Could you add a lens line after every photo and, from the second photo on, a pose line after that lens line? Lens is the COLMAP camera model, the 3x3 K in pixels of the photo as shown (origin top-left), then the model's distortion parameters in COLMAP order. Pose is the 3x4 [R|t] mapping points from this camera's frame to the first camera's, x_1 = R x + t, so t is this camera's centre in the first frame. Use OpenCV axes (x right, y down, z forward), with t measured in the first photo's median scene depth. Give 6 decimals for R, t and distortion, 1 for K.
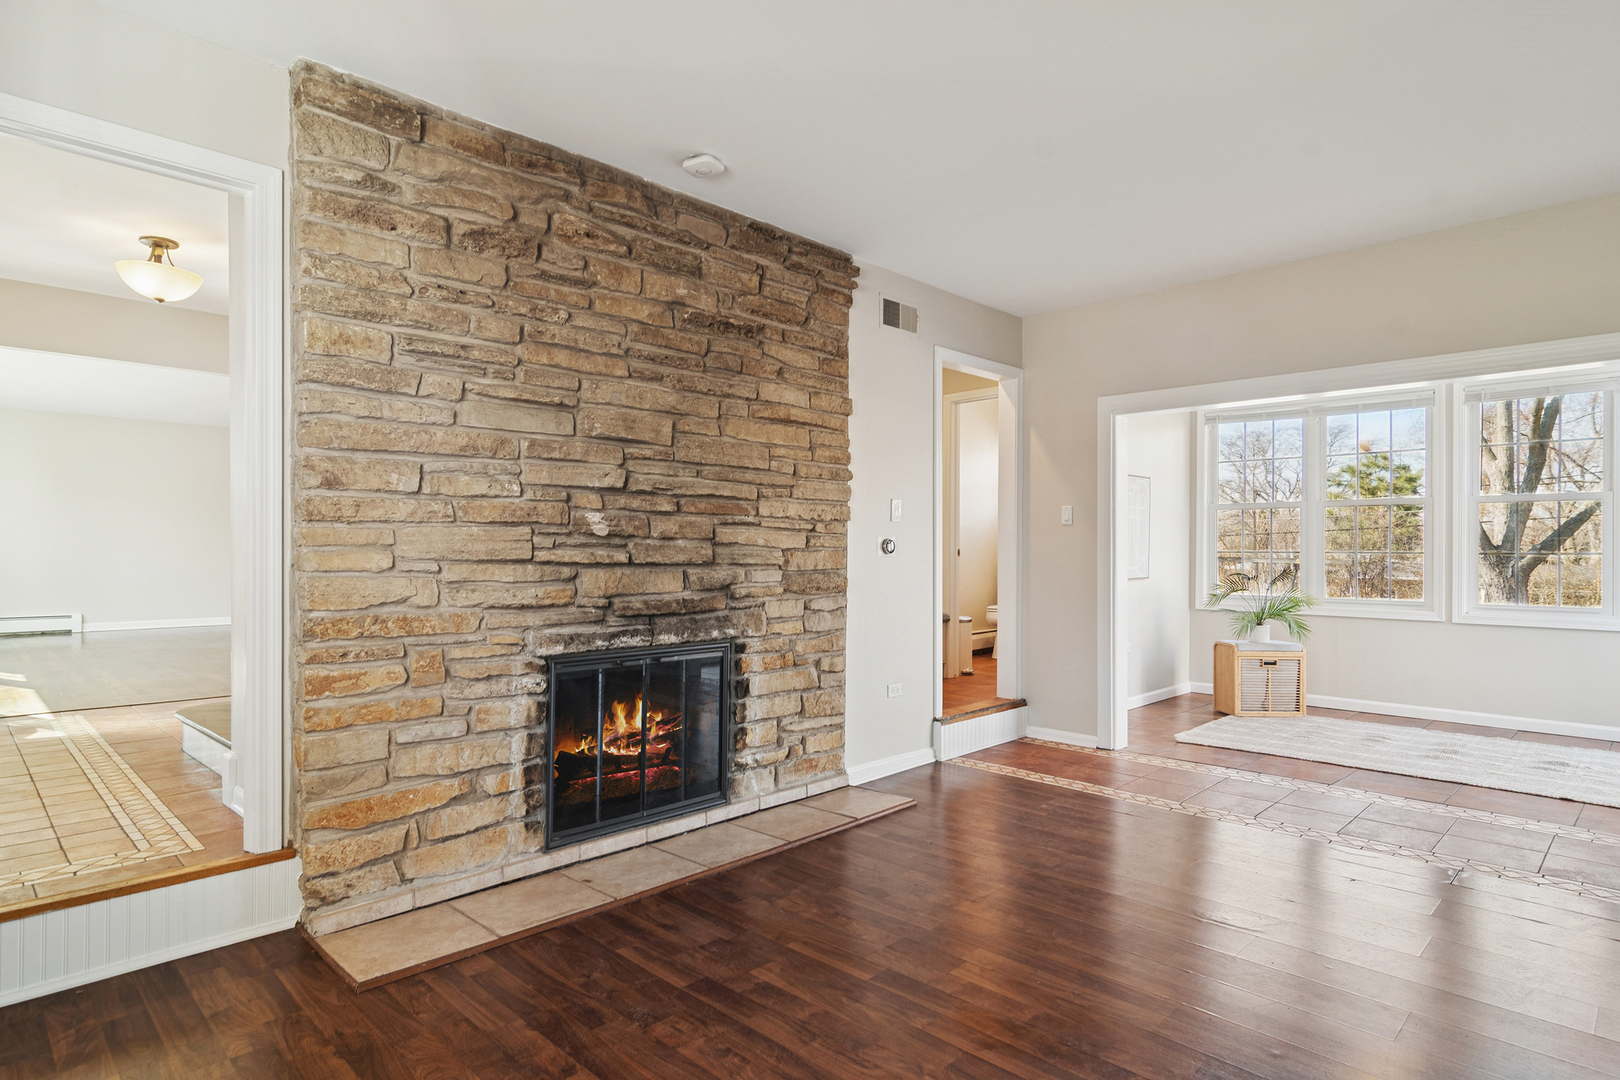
lens RADIAL K [[880.3, 0, 807.8], [0, 880.3, 543.6], [0, 0, 1]] dist [-0.001124, 0.001318]
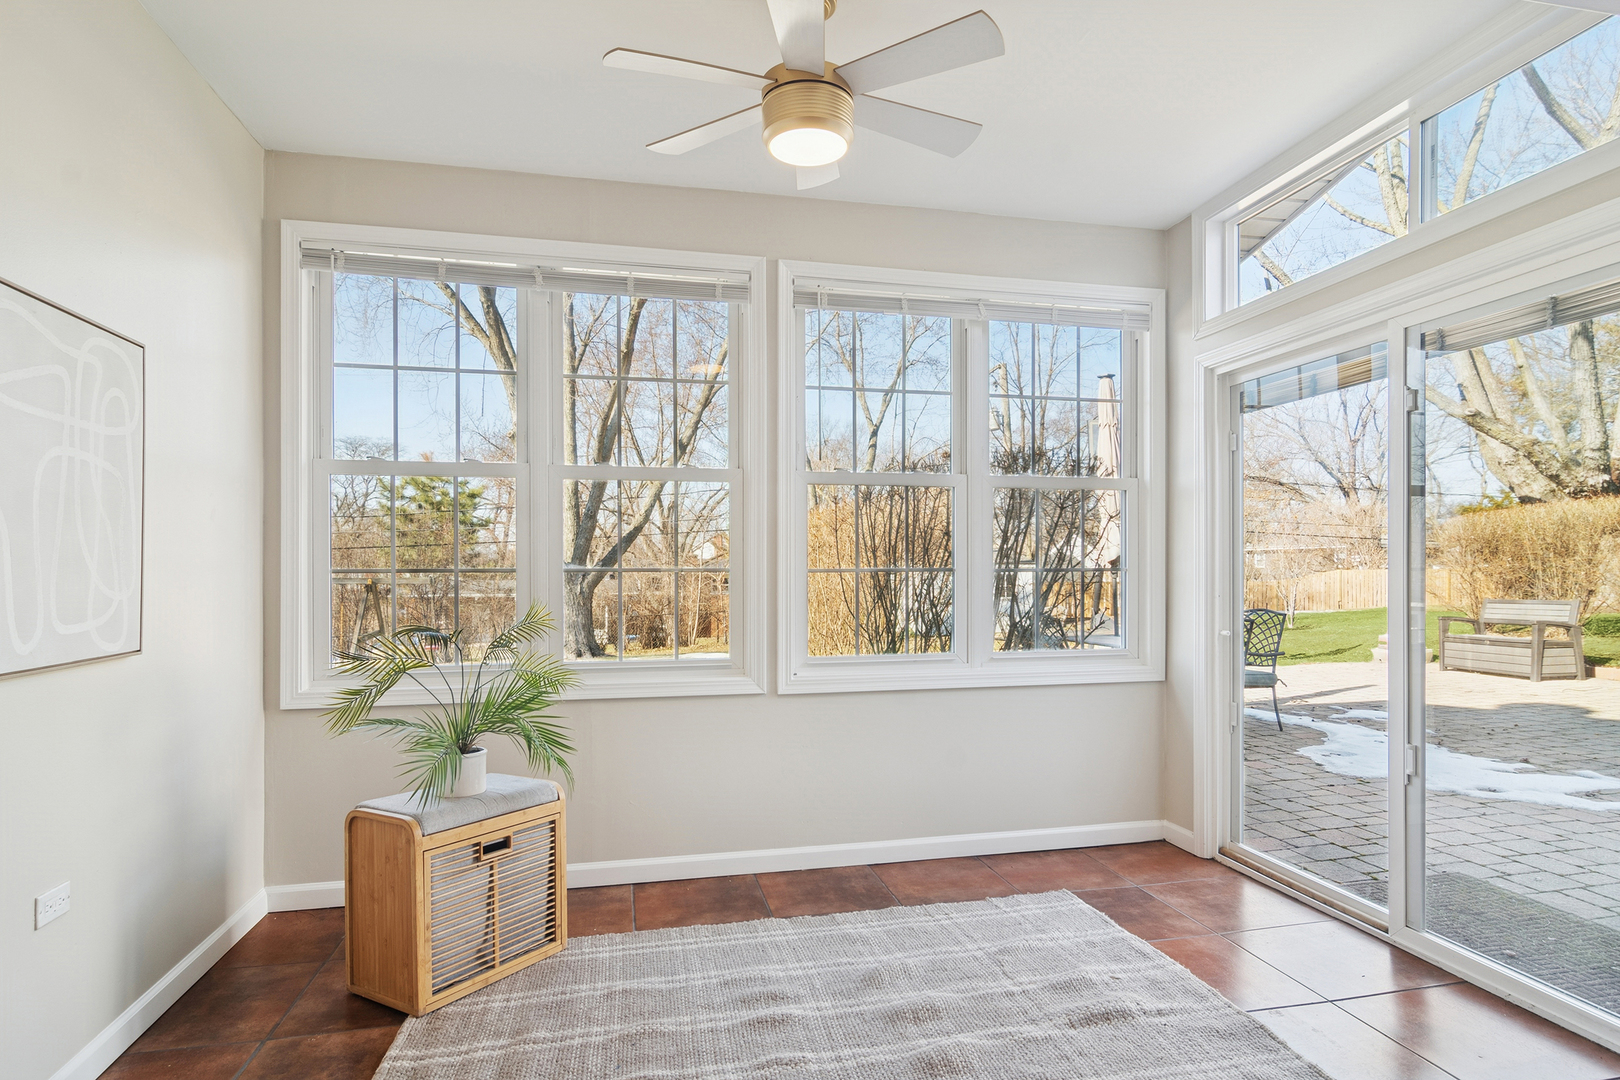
lens RADIAL K [[880.3, 0, 811.5], [0, 880.3, 569.1], [0, 0, 1]] dist [-0.001124, 0.001318]
pose [[0.539076, -0.009454, 0.842204, 0.262267], [0.003094, 0.999952, 0.009244, 0.005836], [-0.842251, -0.002378, 0.539080, 0.654238]]
